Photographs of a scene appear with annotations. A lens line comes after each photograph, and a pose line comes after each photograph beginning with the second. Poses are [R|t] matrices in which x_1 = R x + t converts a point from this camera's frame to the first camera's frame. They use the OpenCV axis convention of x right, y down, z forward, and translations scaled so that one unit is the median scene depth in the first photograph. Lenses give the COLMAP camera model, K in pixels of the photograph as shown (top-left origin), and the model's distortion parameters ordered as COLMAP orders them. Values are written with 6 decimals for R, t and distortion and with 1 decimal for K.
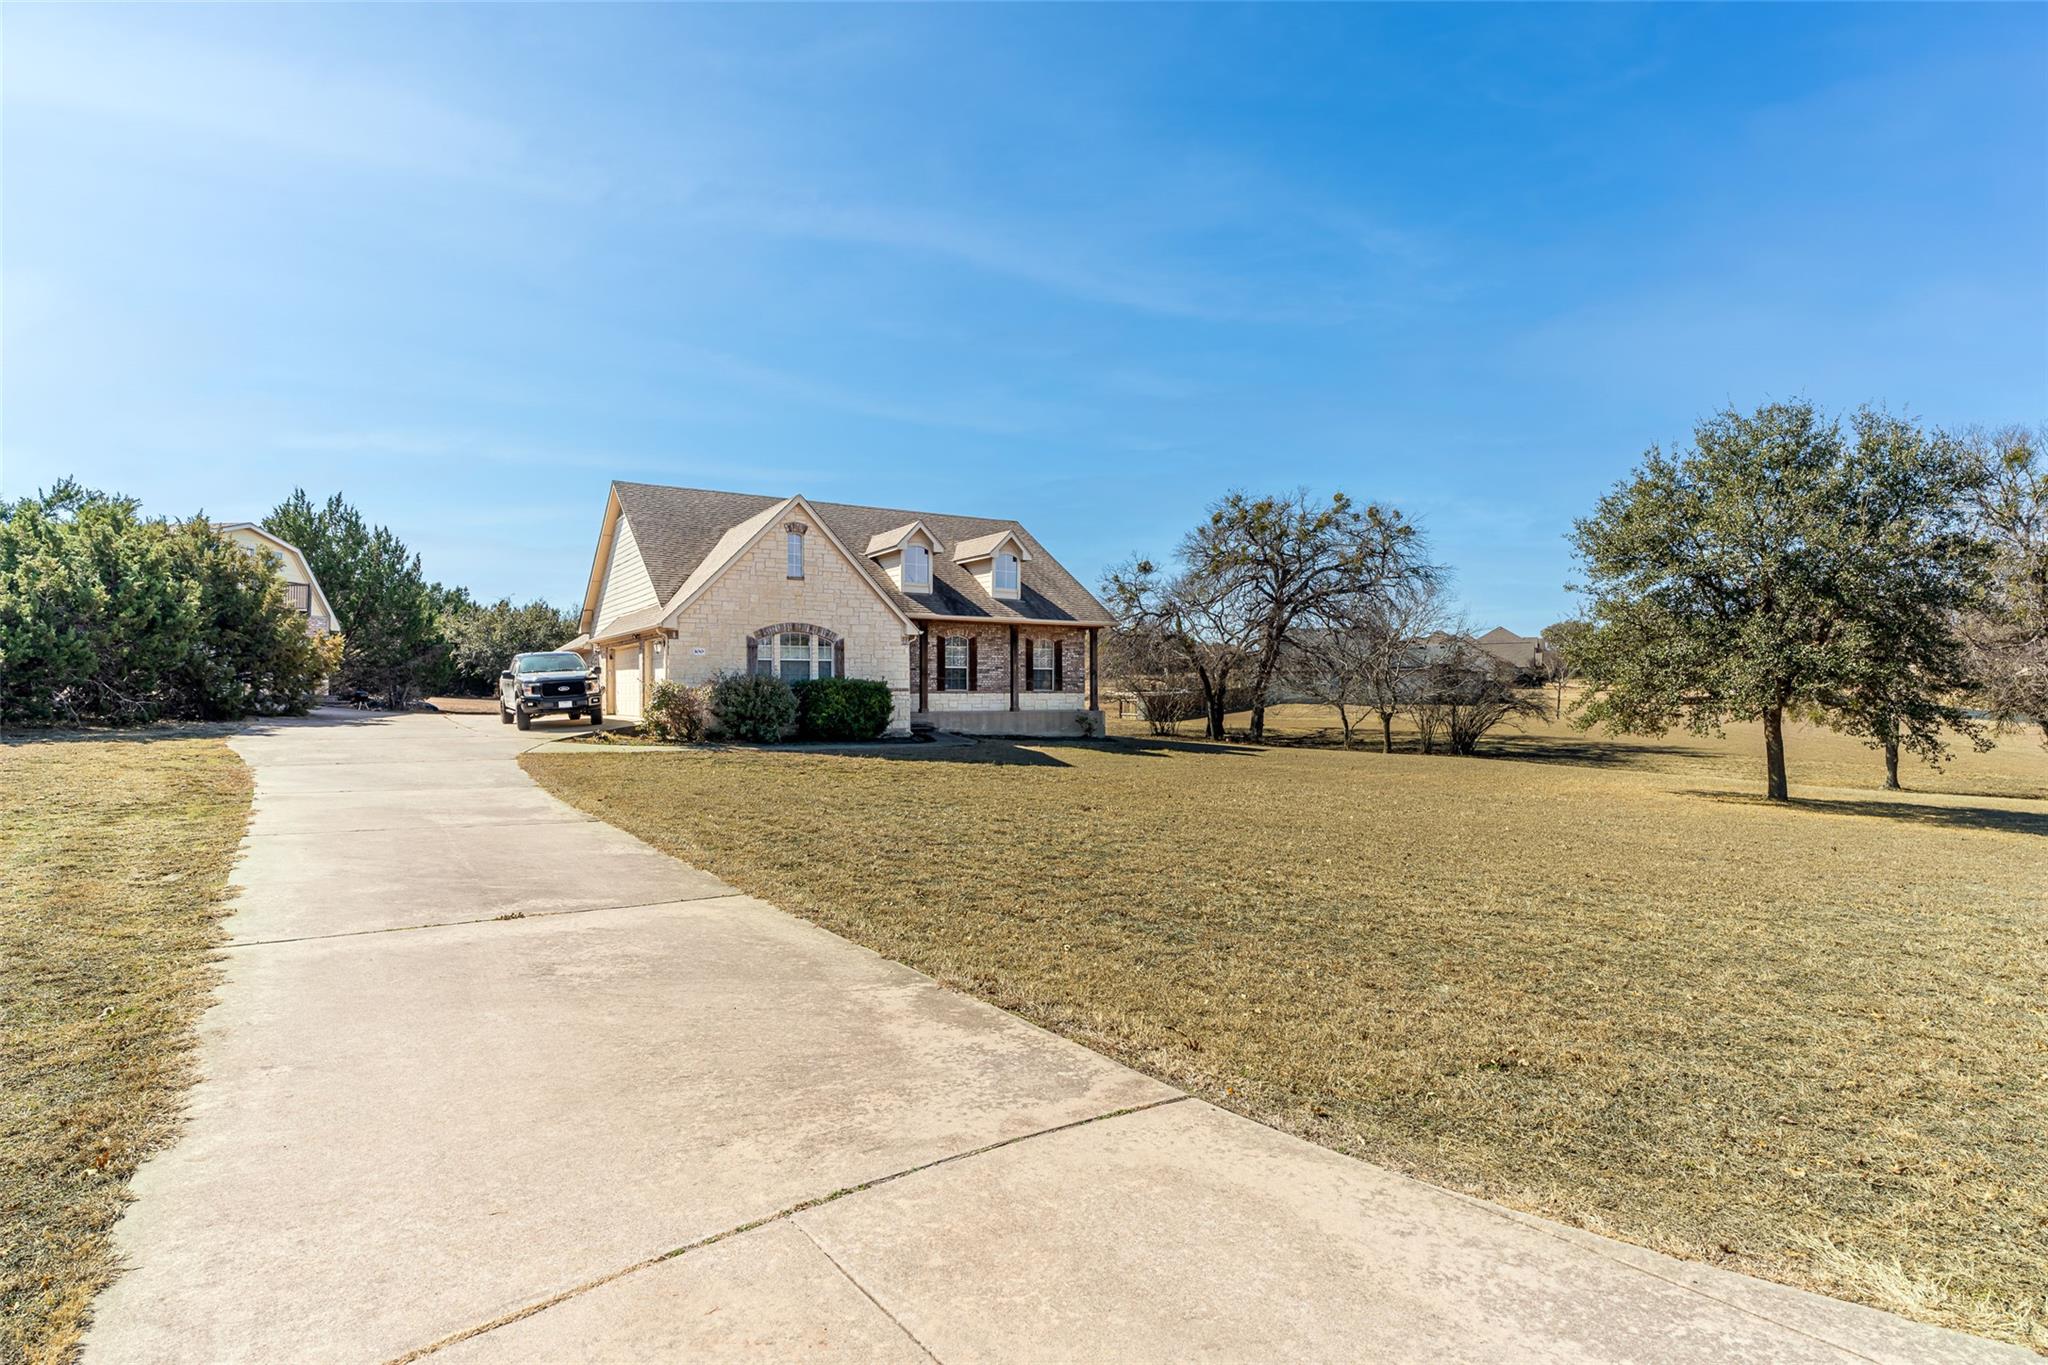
lens RADIAL K [[1049.7, 0, 1018.1], [0, 1049.7, 687.4], [0, 0, 1]] dist [-0.000797, 0.000061]
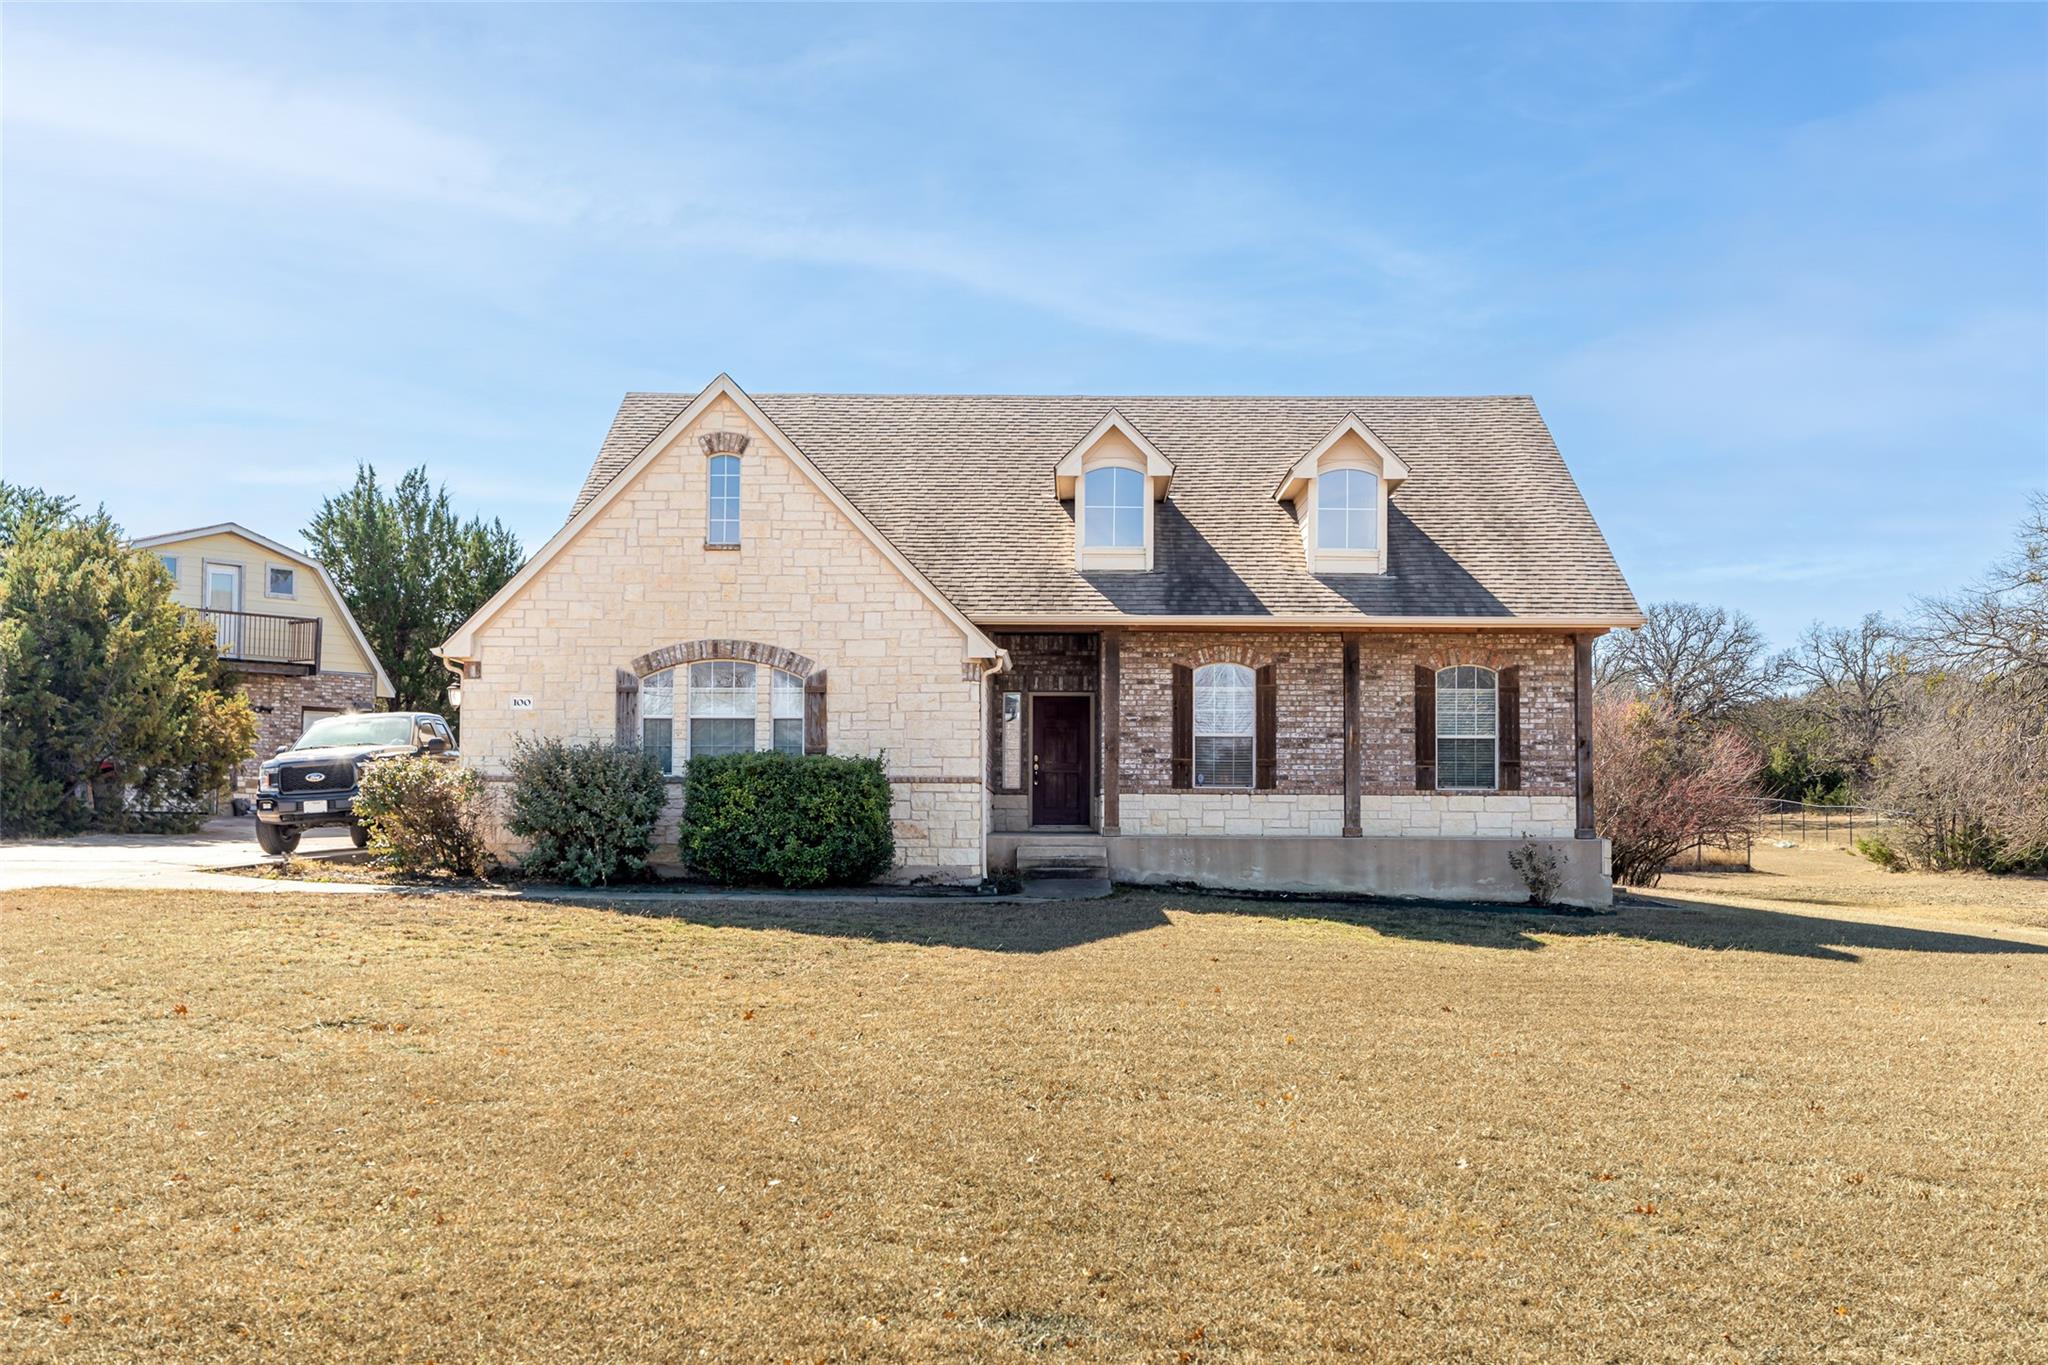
lens RADIAL K [[2055.6, 0, 1032.6], [0, 2055.6, 674.7], [0, 0, 1]] dist [0.011775, 0.000000]
pose [[0.843858, -0.031834, -0.535621, 0.396387], [-0.004138, 0.997823, -0.065824, 0.015007], [0.536551, 0.057762, 0.841889, 0.277698]]
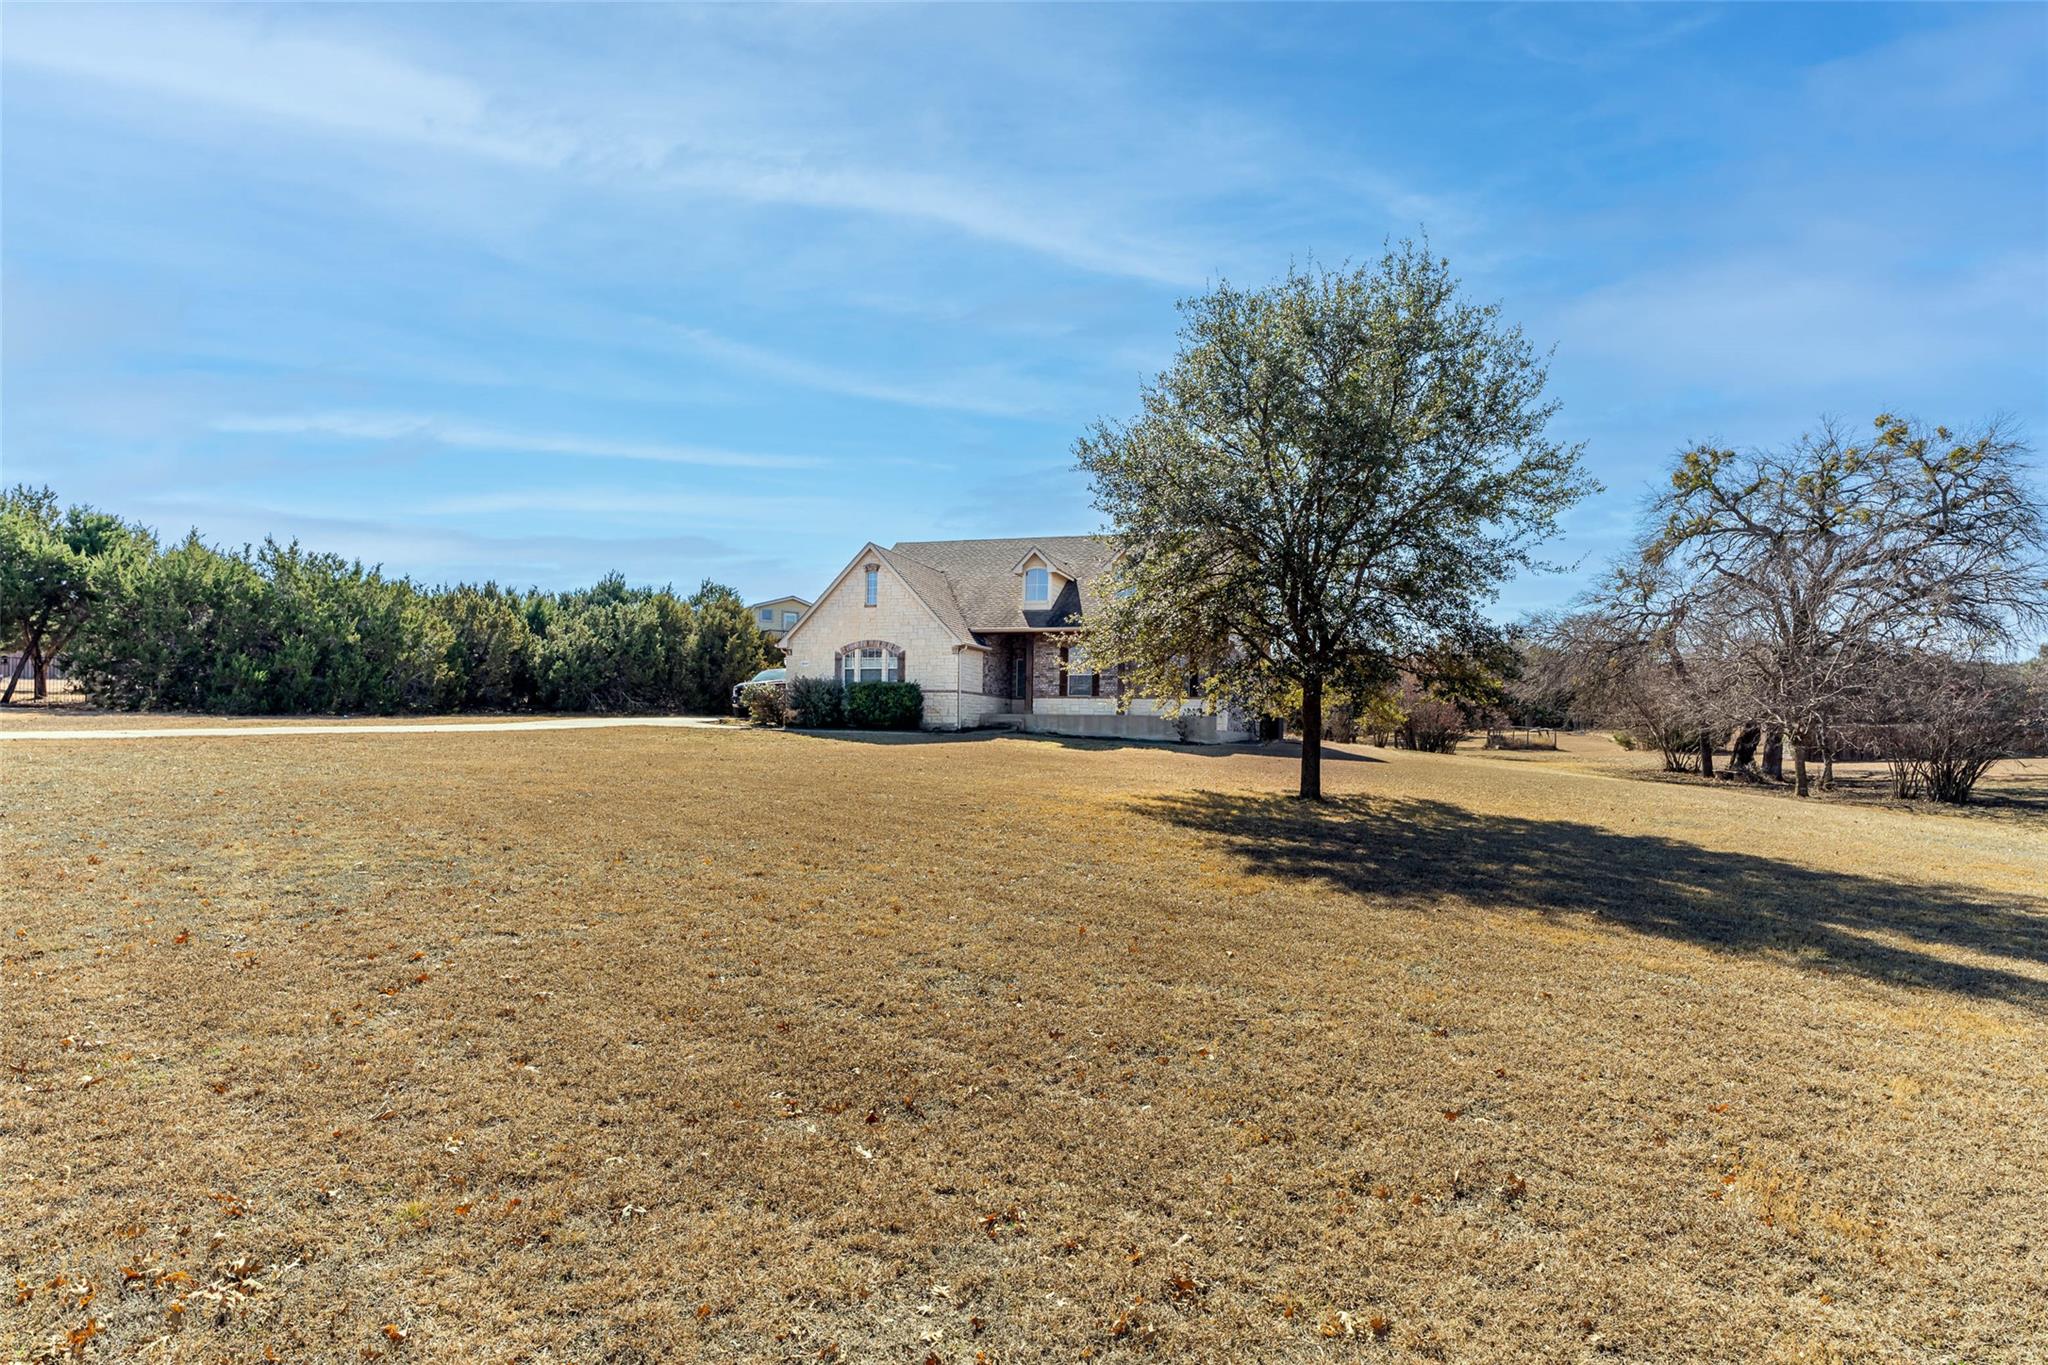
lens RADIAL K [[1049.7, 0, 1012.8], [0, 1049.7, 696.2], [0, 0, 1]] dist [-0.000797, 0.000061]
pose [[0.642827, -0.010761, -0.765936, 0.875071], [-0.012516, 0.999620, -0.024548, 0.037135], [0.765909, 0.025367, 0.642448, 0.286748]]
